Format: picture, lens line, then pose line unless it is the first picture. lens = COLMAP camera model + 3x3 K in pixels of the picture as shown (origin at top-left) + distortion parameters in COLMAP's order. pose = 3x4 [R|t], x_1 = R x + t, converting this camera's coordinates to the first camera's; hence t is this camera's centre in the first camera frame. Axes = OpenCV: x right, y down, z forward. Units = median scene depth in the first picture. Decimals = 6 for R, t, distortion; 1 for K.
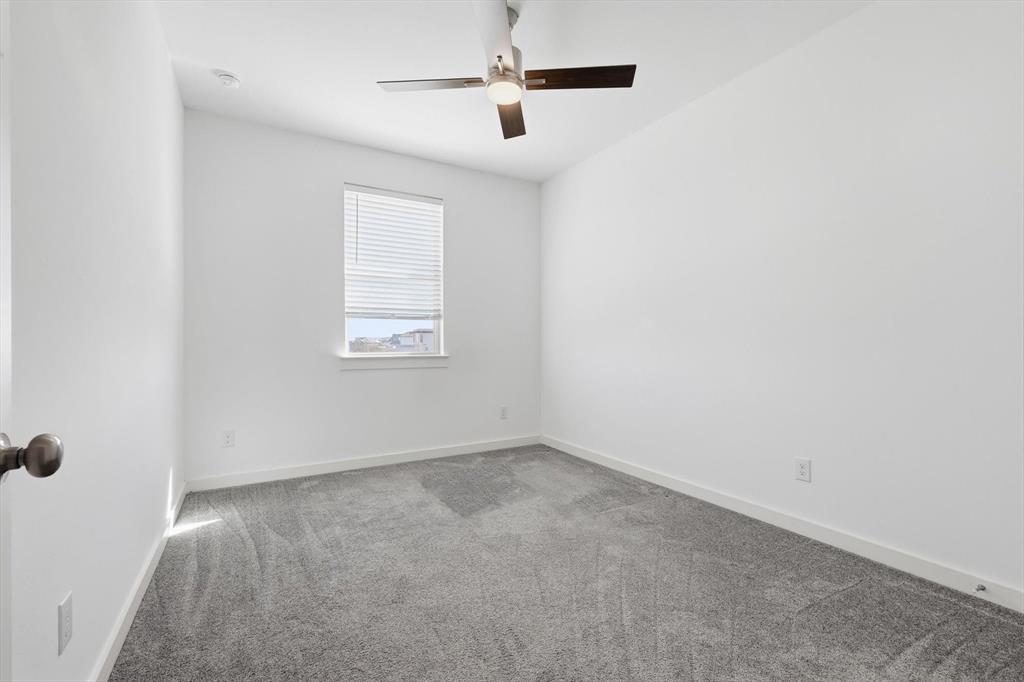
lens RADIAL K [[427.2, 0, 512.0], [0, 427.2, 341.0], [0, 0, 1]] dist [-0.000054, -0.000025]
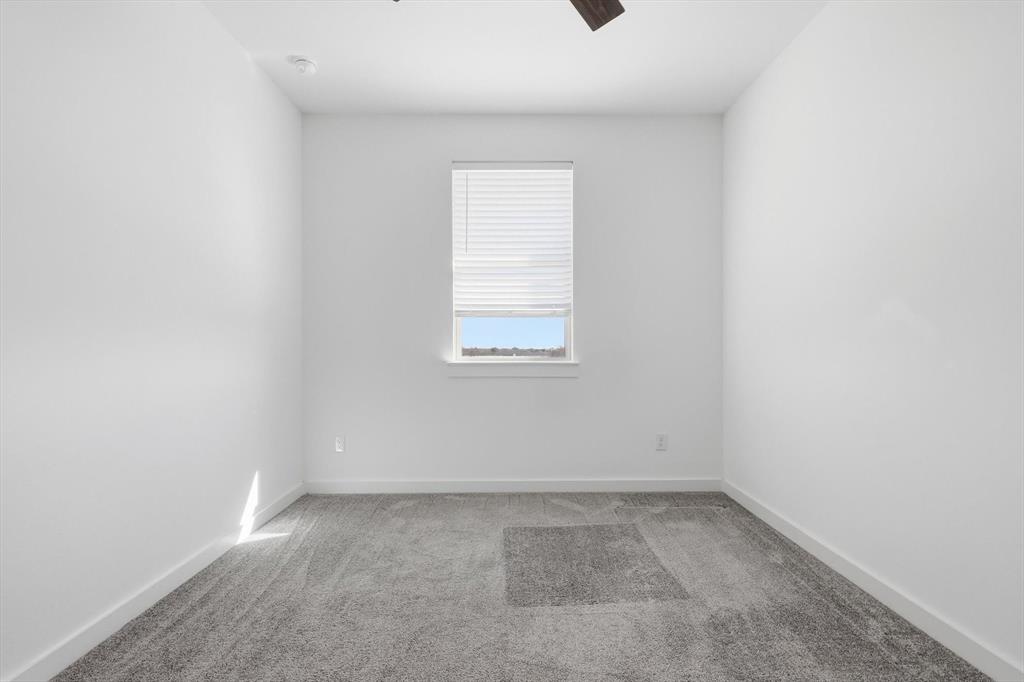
lens RADIAL K [[446.7, 0, 514.0], [0, 446.7, 347.2], [0, 0, 1]] dist [0.002502, 0.000638]
pose [[0.875497, 0.003277, -0.483213, 0.167657], [0.001459, 0.999955, 0.009424, -0.002070], [0.483222, -0.008956, 0.875452, 0.280772]]
